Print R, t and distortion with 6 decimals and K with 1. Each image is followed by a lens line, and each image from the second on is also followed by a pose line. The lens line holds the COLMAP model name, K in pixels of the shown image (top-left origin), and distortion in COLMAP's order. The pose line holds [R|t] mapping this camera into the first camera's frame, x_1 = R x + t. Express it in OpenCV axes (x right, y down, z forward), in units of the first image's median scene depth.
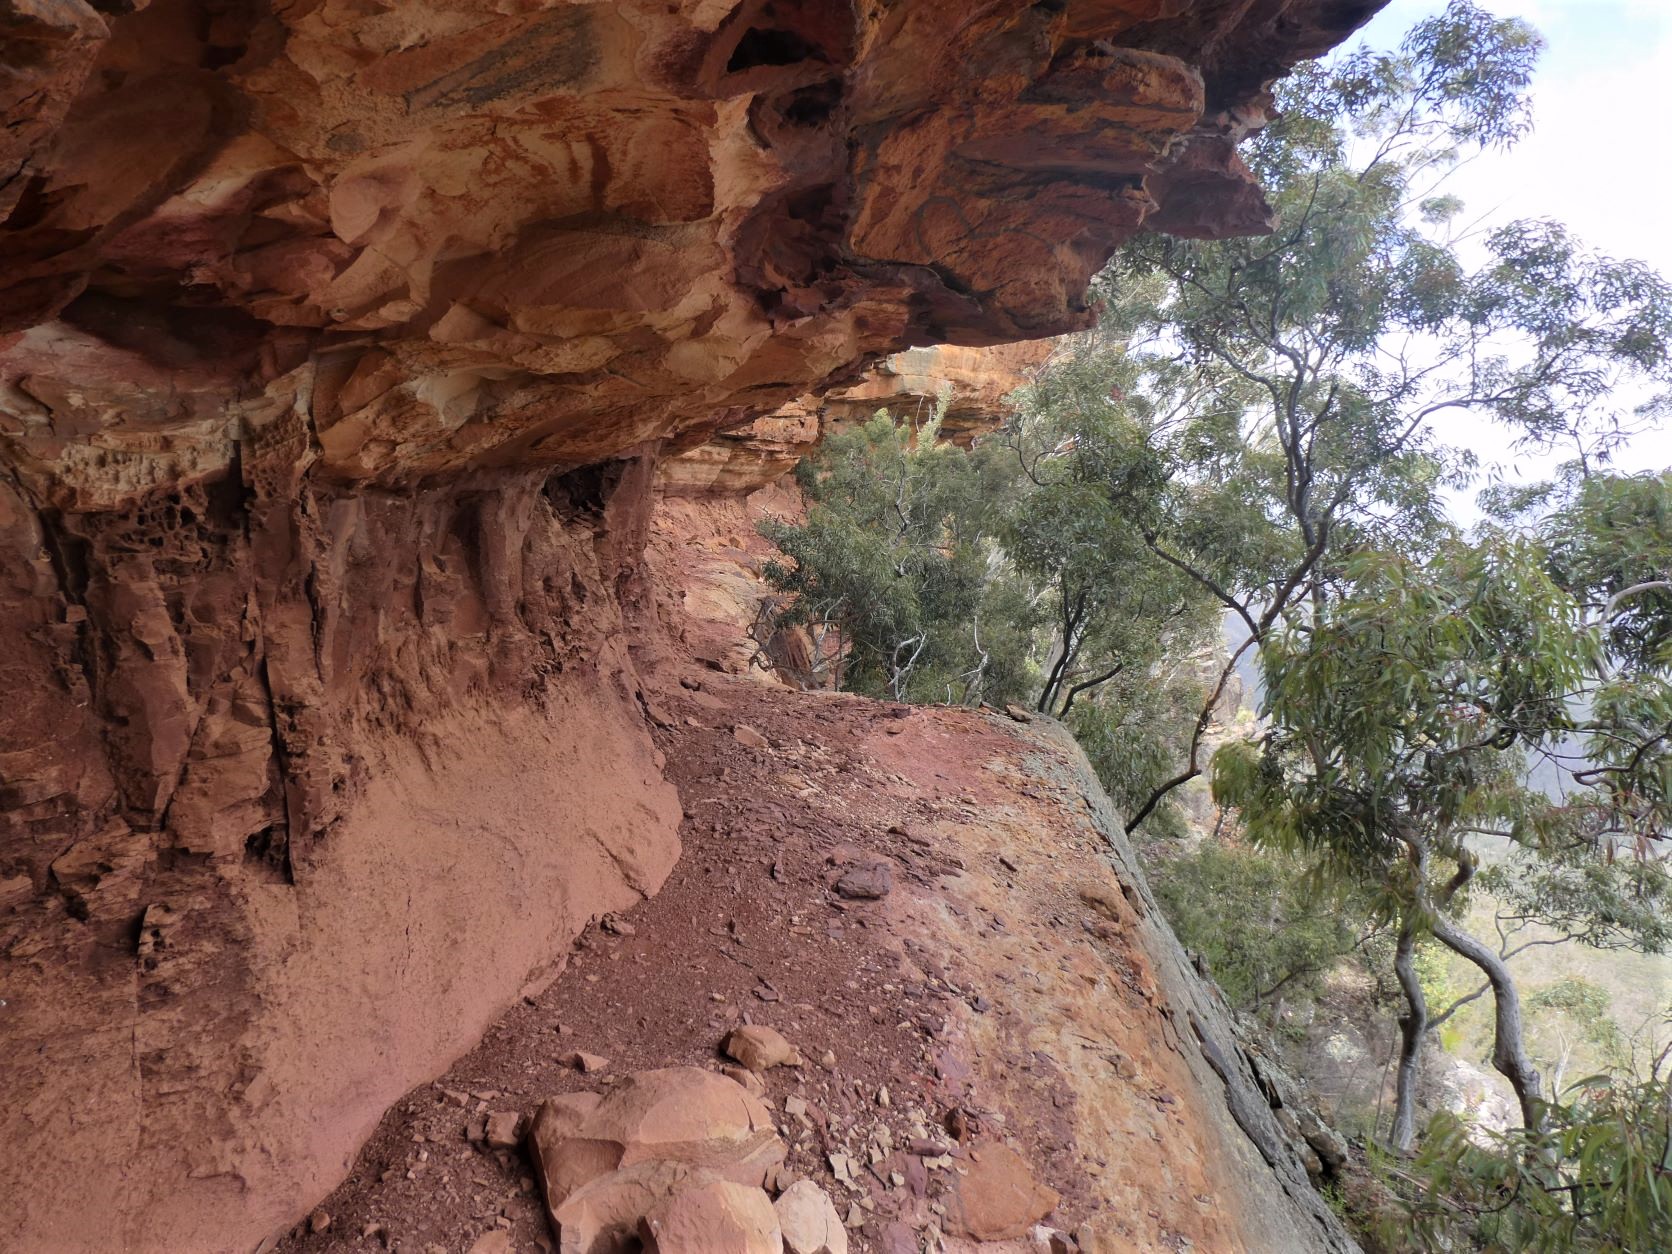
lens RADIAL K [[1202.8, 0, 849.1], [0, 1202.8, 623.8], [0, 0, 1]] dist [-0.008937, -0.005943]
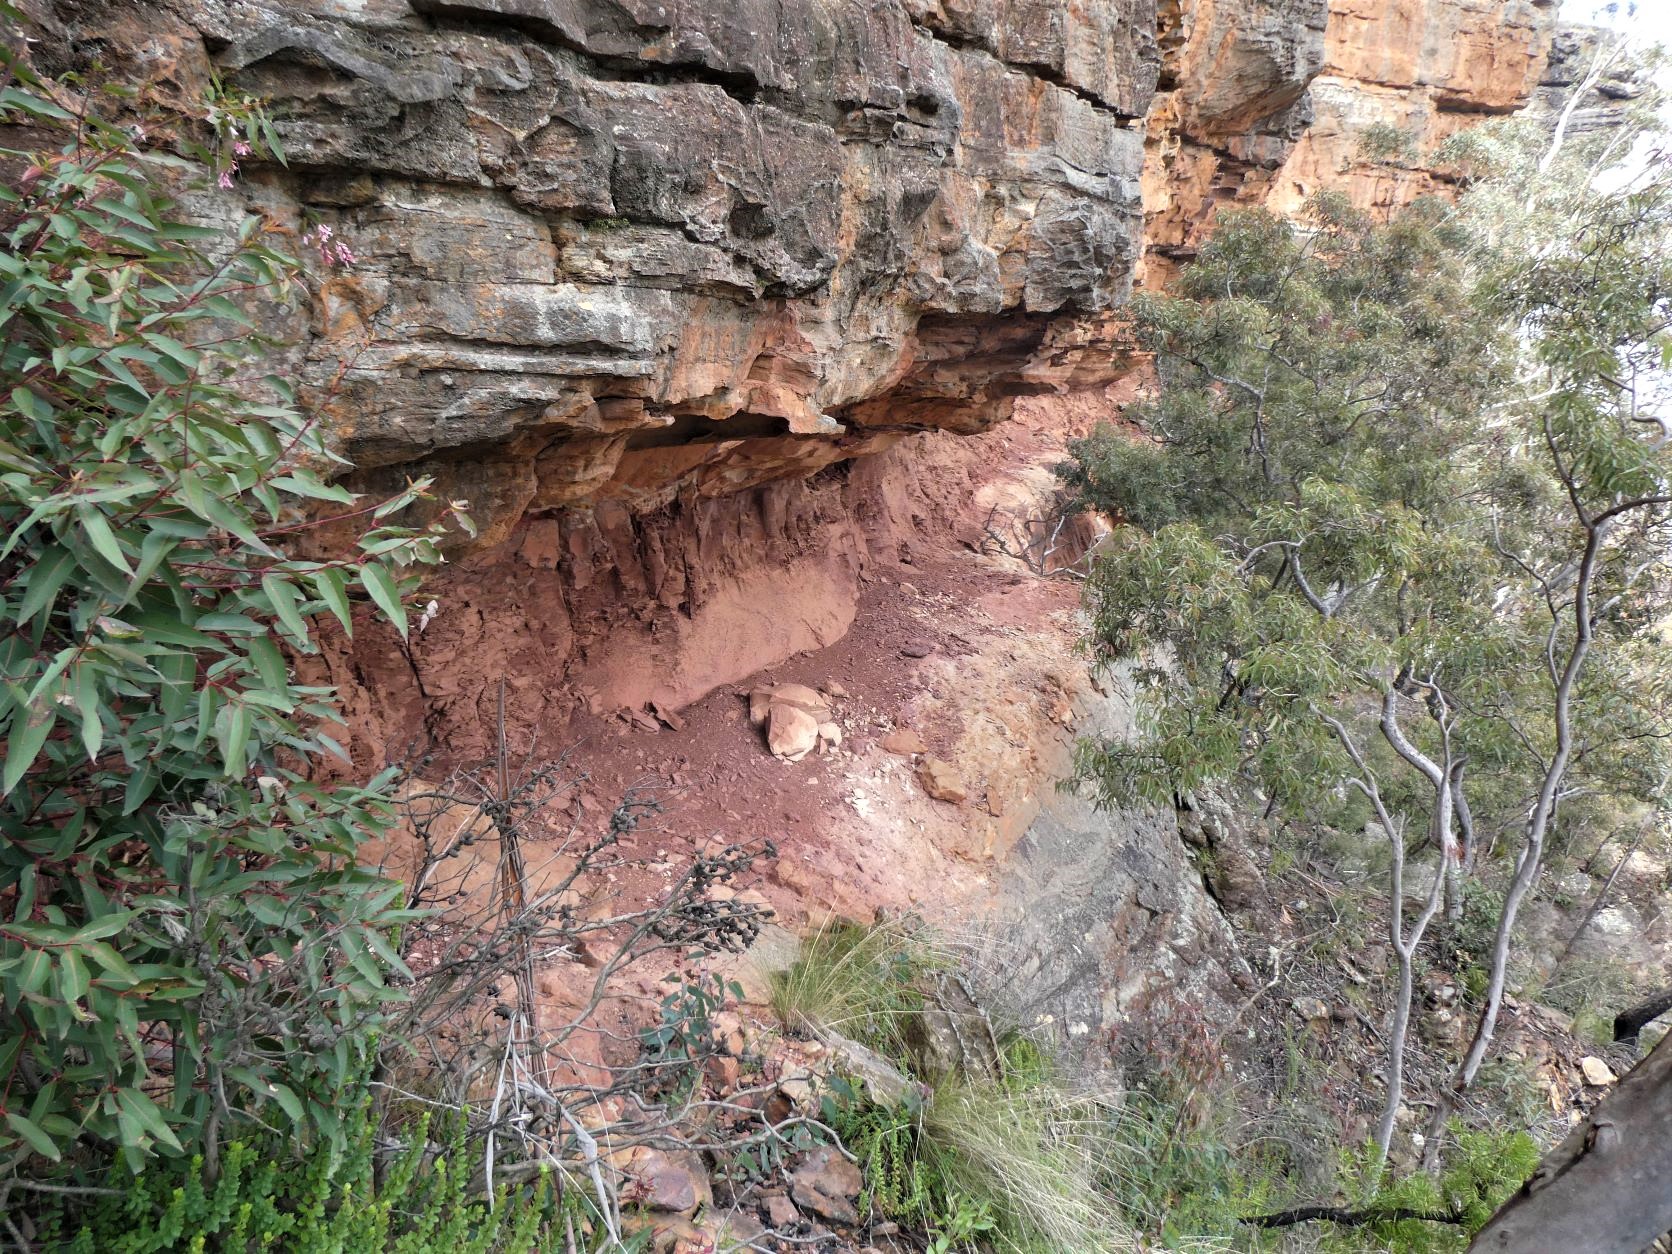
lens RADIAL K [[1202.8, 0, 849.1], [0, 1202.8, 623.8], [0, 0, 1]] dist [-0.008937, -0.005943]
pose [[0.937793, 0.071044, -0.339848, 0.967432], [-0.030652, 0.991960, 0.122783, -0.175826], [0.345838, -0.104728, 0.932431, -1.755225]]
